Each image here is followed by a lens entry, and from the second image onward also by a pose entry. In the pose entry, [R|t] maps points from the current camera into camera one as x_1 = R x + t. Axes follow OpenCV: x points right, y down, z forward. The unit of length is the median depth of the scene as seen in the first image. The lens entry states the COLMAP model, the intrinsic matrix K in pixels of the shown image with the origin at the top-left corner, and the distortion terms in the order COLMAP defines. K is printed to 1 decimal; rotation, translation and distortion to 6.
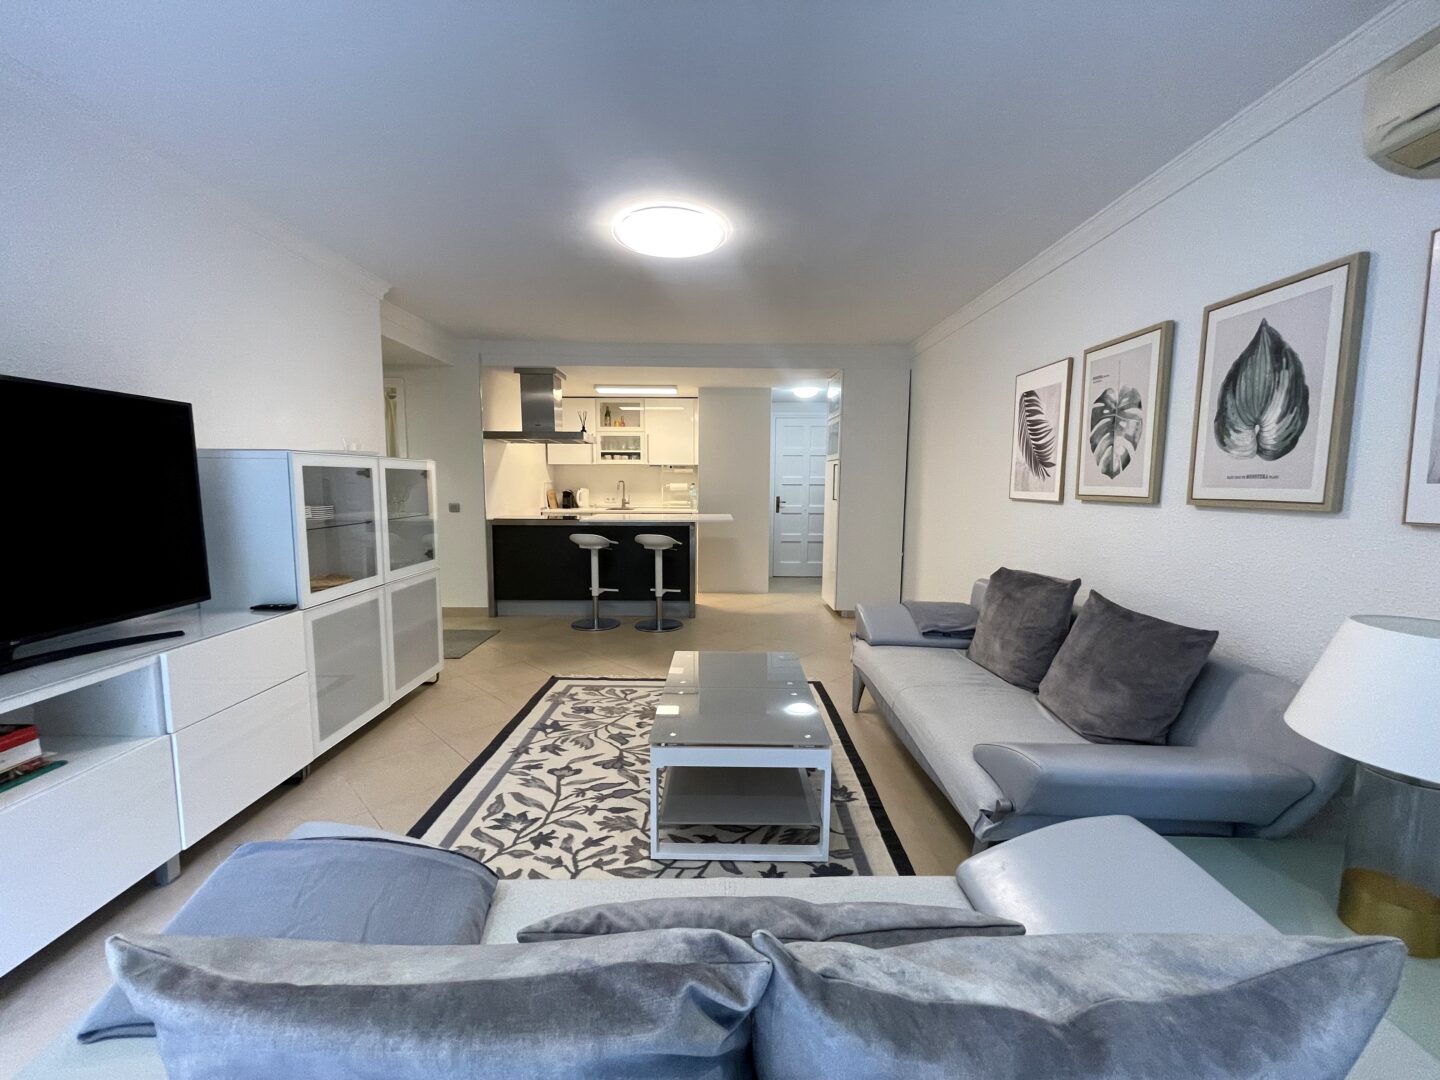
lens RADIAL K [[580.8, 0, 711.1], [0, 580.8, 541.3], [0, 0, 1]] dist [0.000787, 0.000219]
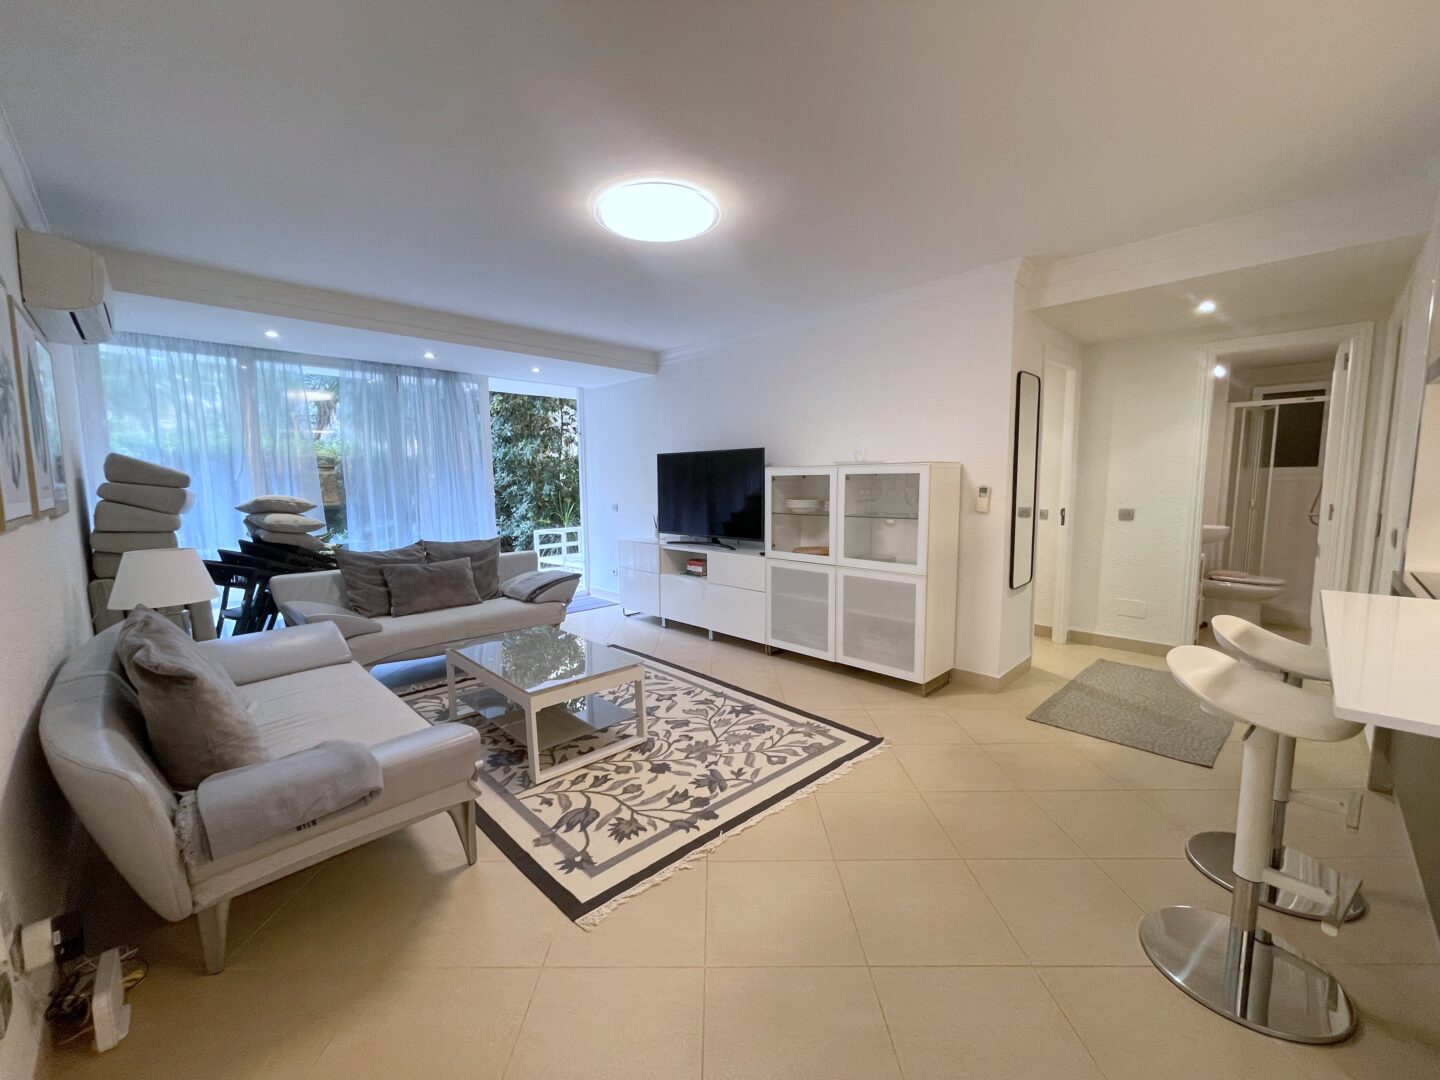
lens RADIAL K [[580.8, 0, 711.1], [0, 580.8, 541.3], [0, 0, 1]] dist [0.000787, 0.000219]
pose [[-0.716467, 0.075319, -0.693543, 0.566502], [-0.065764, 0.982435, 0.174631, -0.202425], [0.694514, 0.170728, -0.698929, 1.873018]]
